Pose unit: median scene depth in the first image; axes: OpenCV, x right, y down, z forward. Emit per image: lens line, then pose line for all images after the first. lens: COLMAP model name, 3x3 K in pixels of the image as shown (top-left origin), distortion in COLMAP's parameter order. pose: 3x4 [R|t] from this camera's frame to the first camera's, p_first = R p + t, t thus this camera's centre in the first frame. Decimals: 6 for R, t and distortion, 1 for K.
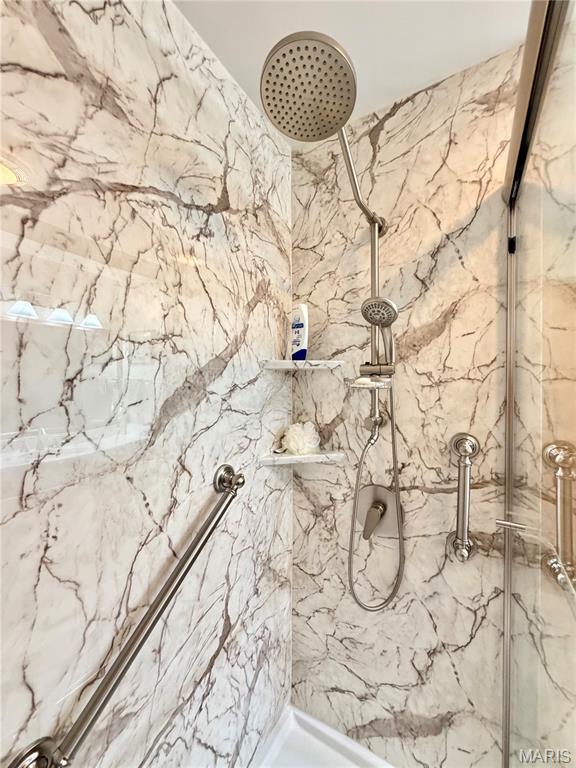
lens RADIAL K [[305.7, 0, 284.9], [0, 305.7, 379.2], [0, 0, 1]] dist [-0.001368, 0.000644]
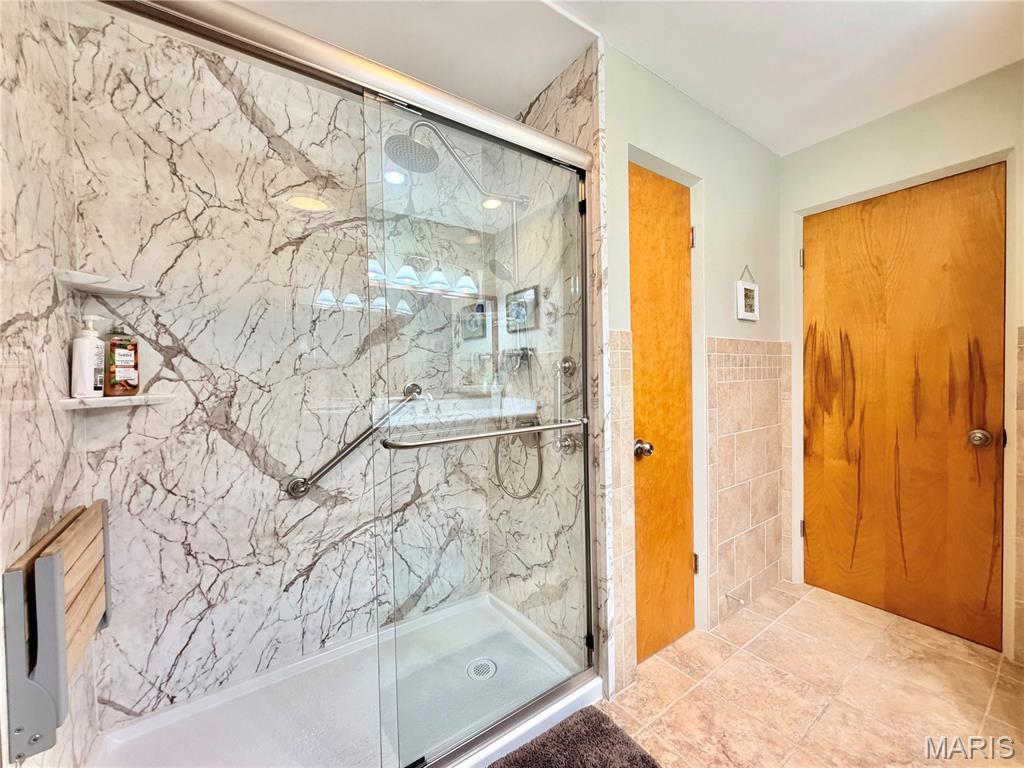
lens RADIAL K [[407.6, 0, 504.5], [0, 407.6, 379.2], [0, 0, 1]] dist [-0.001368, 0.000644]
pose [[0.912566, -0.009655, -0.408816, 1.047604], [0.013266, 0.999894, 0.005999, 0.257019], [0.408715, -0.010898, 0.912597, -0.666229]]
